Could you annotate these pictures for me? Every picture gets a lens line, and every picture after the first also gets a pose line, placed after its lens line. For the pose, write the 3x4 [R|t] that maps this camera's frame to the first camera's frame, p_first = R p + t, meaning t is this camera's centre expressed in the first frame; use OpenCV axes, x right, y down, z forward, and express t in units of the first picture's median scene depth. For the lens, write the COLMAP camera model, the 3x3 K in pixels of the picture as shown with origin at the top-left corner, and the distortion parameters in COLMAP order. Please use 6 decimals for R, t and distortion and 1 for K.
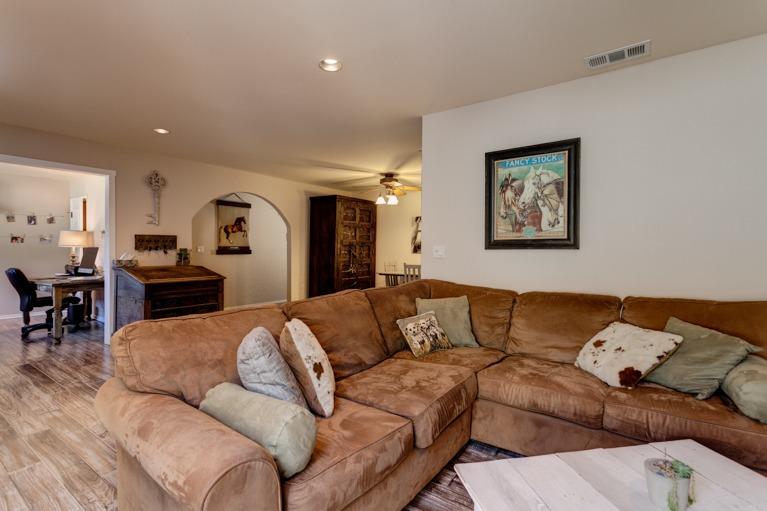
lens RADIAL K [[359.9, 0, 384.6], [0, 359.9, 256.9], [0, 0, 1]] dist [-0.001953, 0.000807]
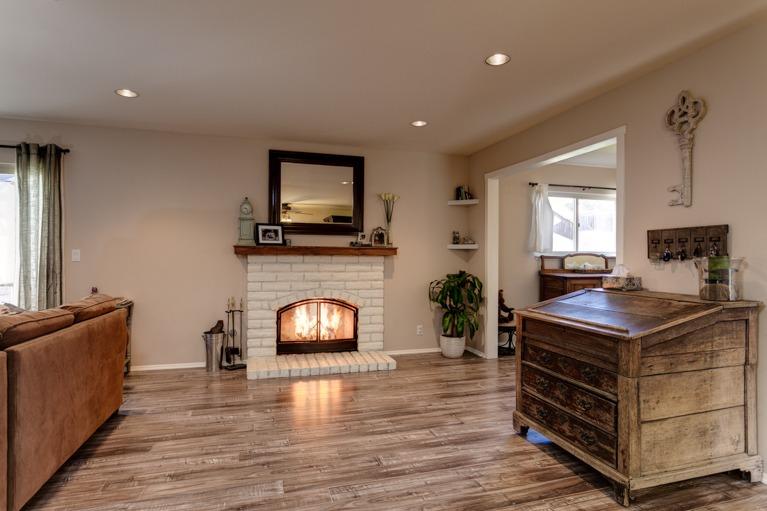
lens RADIAL K [[421.3, 0, 386.9], [0, 421.3, 256.7], [0, 0, 1]] dist [-0.006175, -0.000805]
pose [[-0.616030, -0.009081, -0.787671, 0.053213], [-0.025640, 0.999635, 0.008528, -0.030555], [0.787305, 0.025449, -0.616038, 1.730396]]
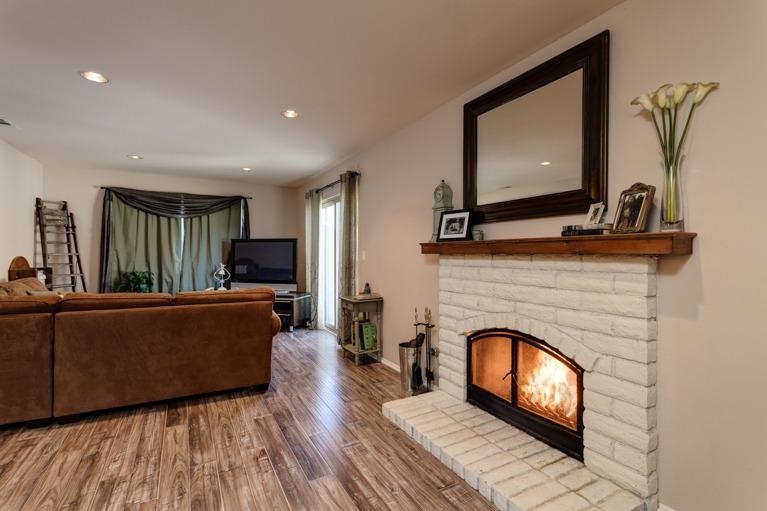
lens RADIAL K [[359.9, 0, 384.6], [0, 359.9, 256.9], [0, 0, 1]] dist [-0.001953, 0.000807]
pose [[-0.900895, -0.010019, 0.433922, -1.161895], [0.002346, 0.999607, 0.027950, -0.033643], [-0.434032, 0.026198, -0.900517, 1.350017]]
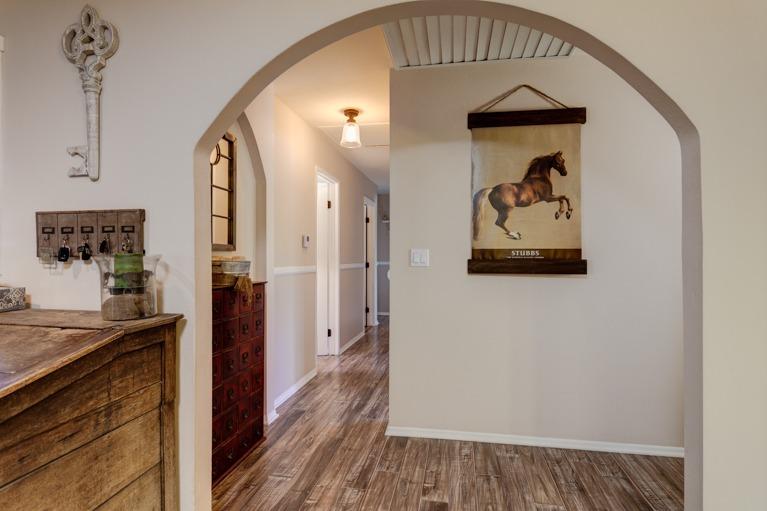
lens RADIAL K [[421.3, 0, 386.9], [0, 421.3, 256.7], [0, 0, 1]] dist [-0.006175, -0.000805]
pose [[0.435448, -0.003471, -0.900207, -0.326770], [-0.019806, 0.999714, -0.013435, -0.036050], [0.899996, 0.023680, 0.435254, 1.800505]]
